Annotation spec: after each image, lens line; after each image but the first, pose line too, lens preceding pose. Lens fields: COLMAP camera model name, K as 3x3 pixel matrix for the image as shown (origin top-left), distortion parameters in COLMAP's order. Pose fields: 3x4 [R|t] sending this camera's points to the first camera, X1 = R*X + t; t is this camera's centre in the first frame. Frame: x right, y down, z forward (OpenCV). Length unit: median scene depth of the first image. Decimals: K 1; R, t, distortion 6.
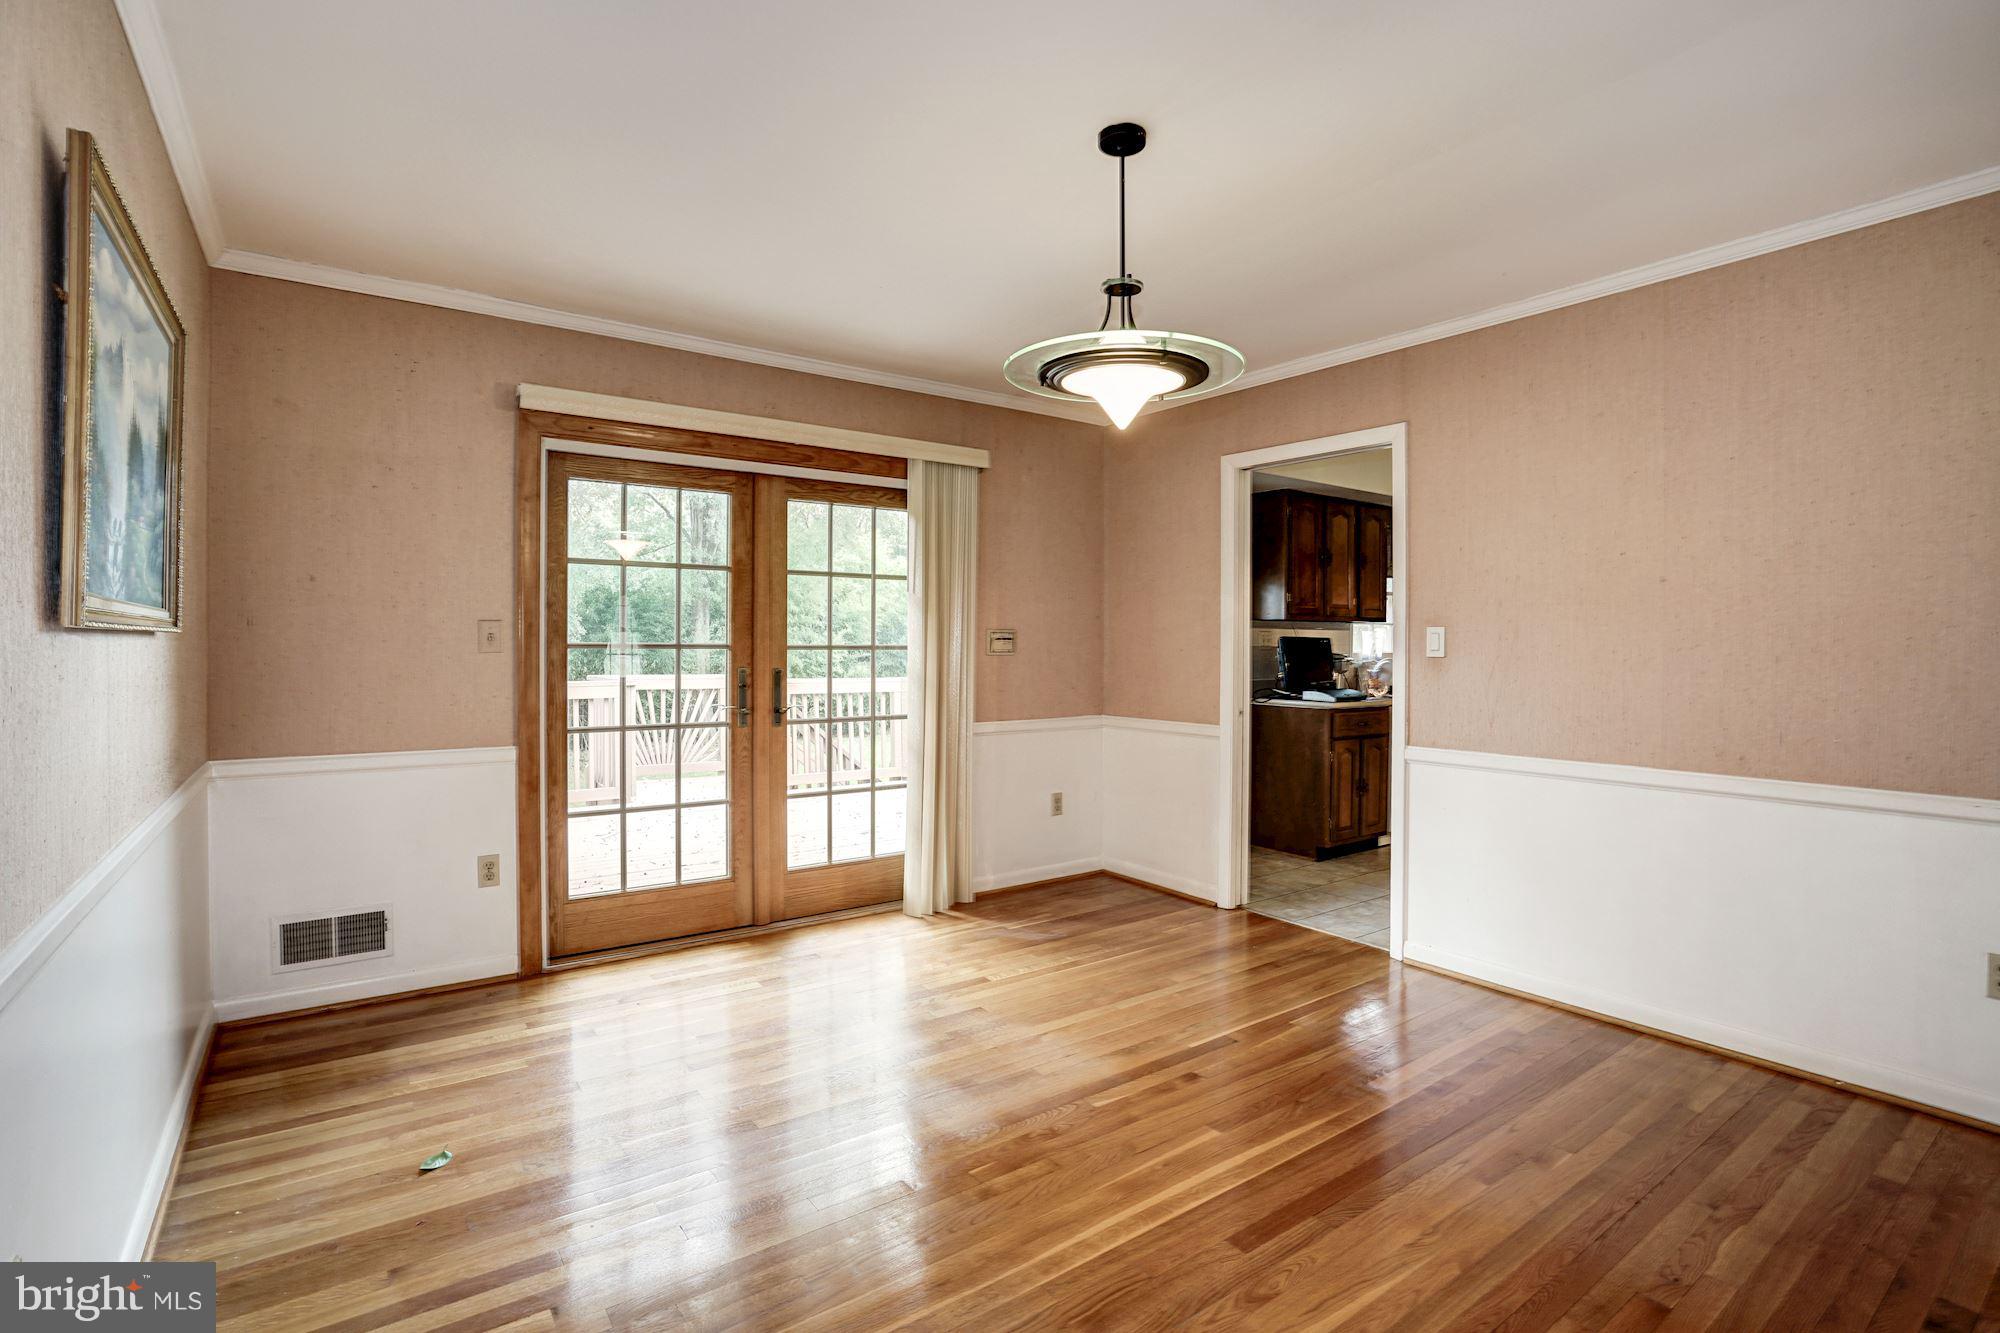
lens RADIAL K [[945.4, 0, 996.7], [0, 945.4, 649.7], [0, 0, 1]] dist [-0.062731, 0.021749]
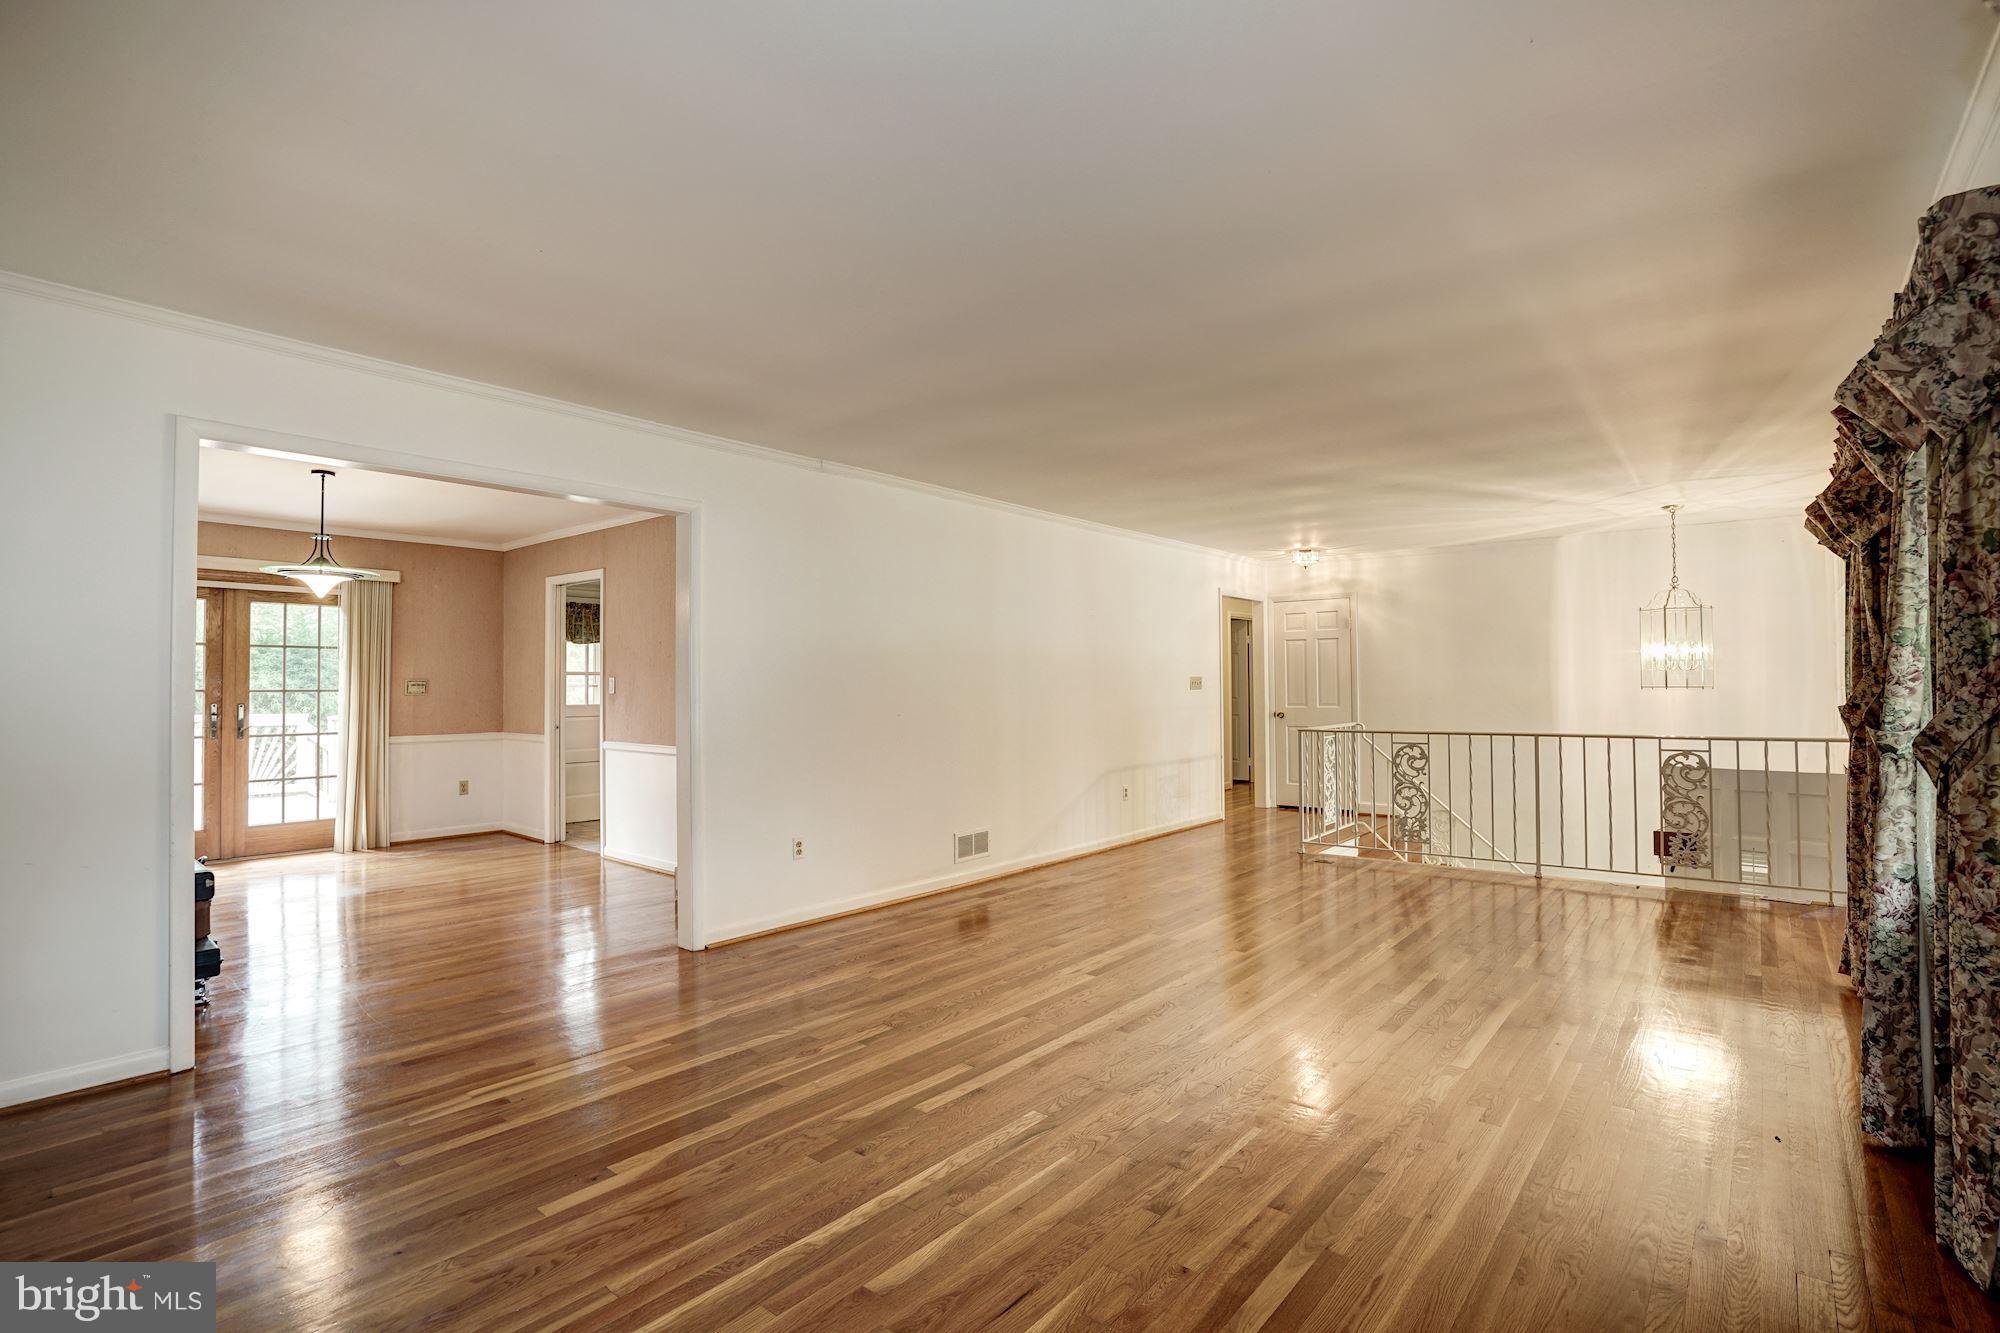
lens RADIAL K [[942.3, 0, 1012.7], [0, 942.3, 649.7], [0, 0, 1]] dist [-0.040272, 0.000419]
pose [[0.965742, 0.000563, 0.259505, 0.721605], [0.010814, 0.999042, -0.042410, 0.008545], [-0.259280, 0.043764, 0.964810, -0.998486]]
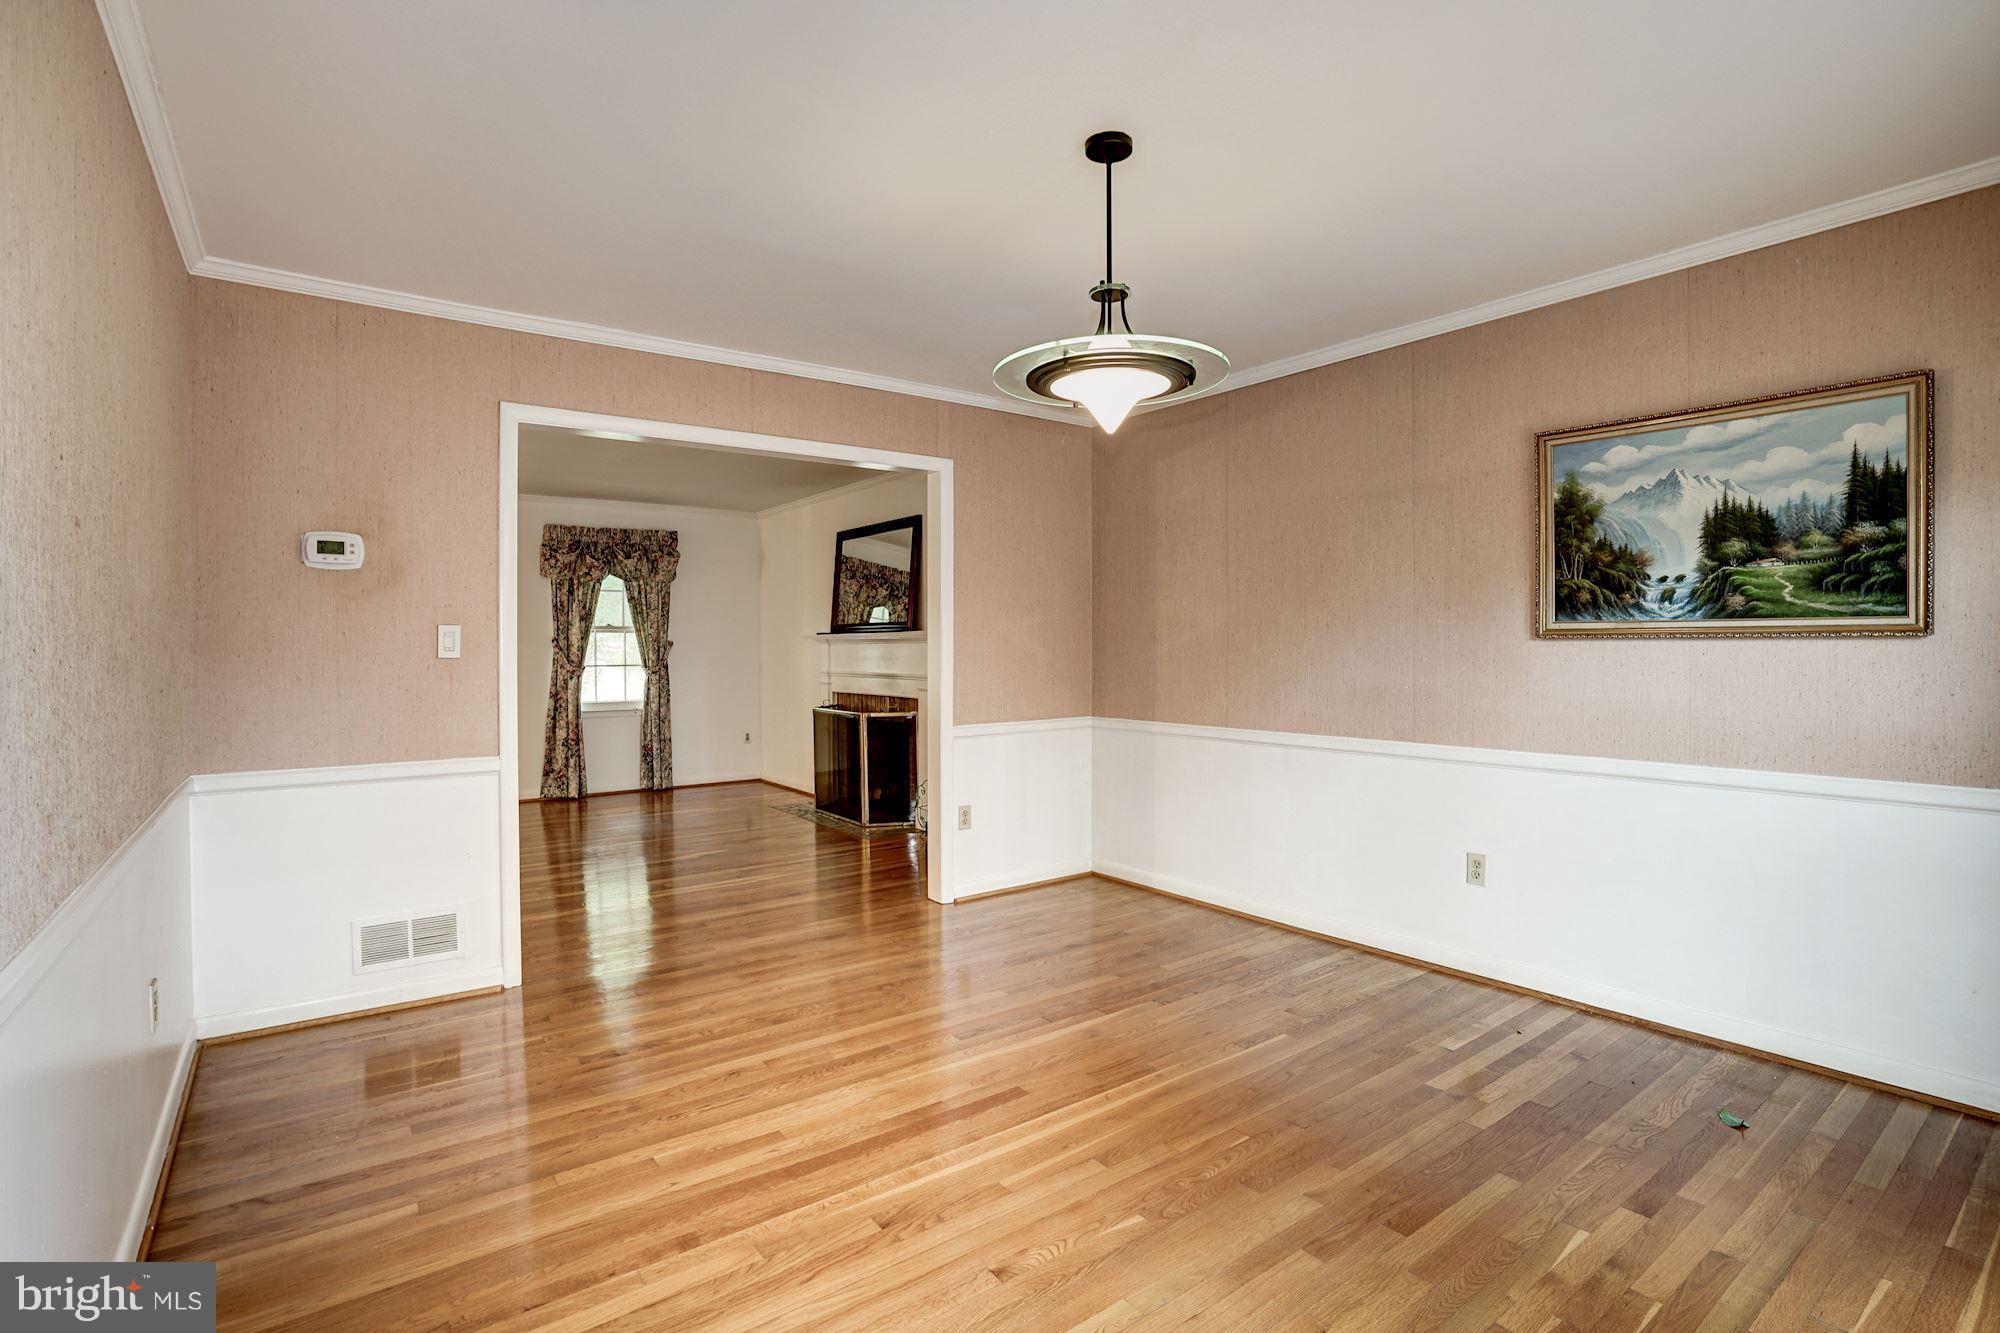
lens RADIAL K [[945.4, 0, 996.7], [0, 945.4, 649.7], [0, 0, 1]] dist [-0.062731, 0.021749]
pose [[-0.999927, -0.000970, -0.012072, 0.158499], [-0.001109, 0.999933, 0.011522, -0.007921], [0.012060, 0.011534, -0.999861, 1.198167]]
